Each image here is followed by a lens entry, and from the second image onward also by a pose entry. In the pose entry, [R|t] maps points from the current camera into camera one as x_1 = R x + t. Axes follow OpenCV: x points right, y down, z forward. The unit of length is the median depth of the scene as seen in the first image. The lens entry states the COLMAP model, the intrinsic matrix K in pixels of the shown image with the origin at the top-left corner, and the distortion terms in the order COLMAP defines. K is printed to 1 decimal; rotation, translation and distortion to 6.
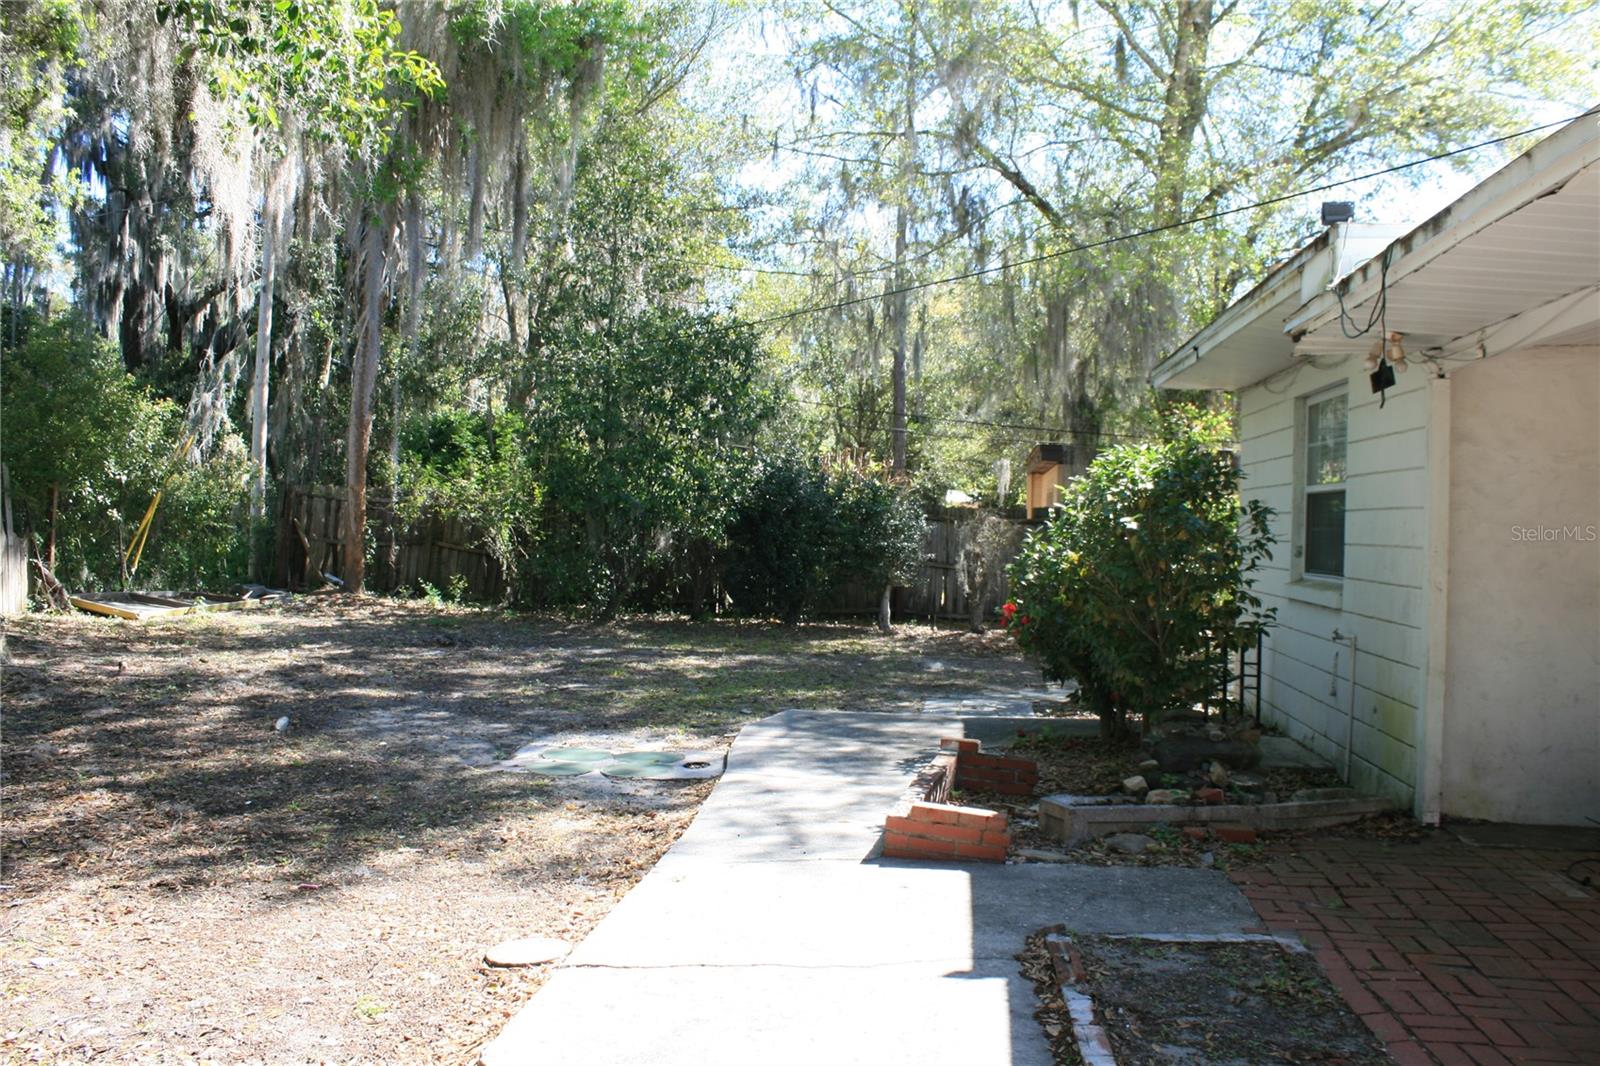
lens RADIAL K [[1359.6, 0, 800.0], [0, 1359.6, 533.0], [0, 0, 1]] dist [-0.159836, 0.129874]
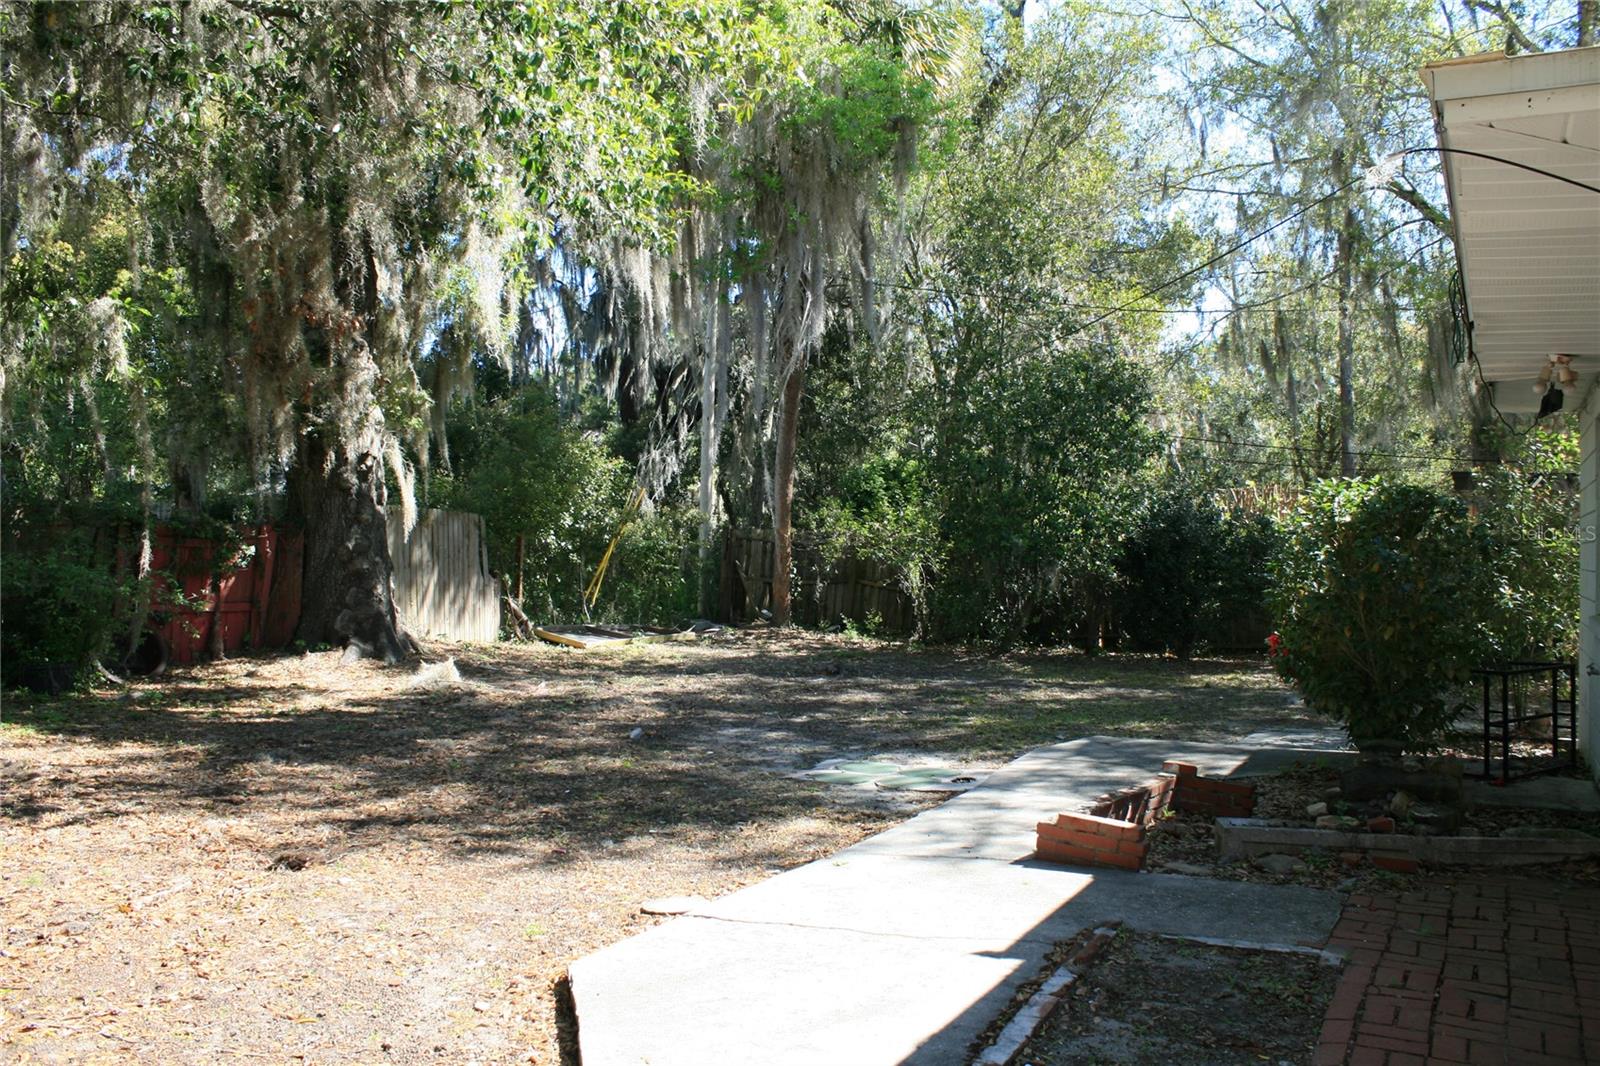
lens RADIAL K [[1359.6, 0, 800.0], [0, 1359.6, 533.0], [0, 0, 1]] dist [-0.159836, 0.129874]
pose [[0.926876, -0.018712, -0.374901, 0.109246], [0.008383, 0.999539, -0.029165, 0.000160], [0.375274, 0.023890, 0.926606, -0.031879]]
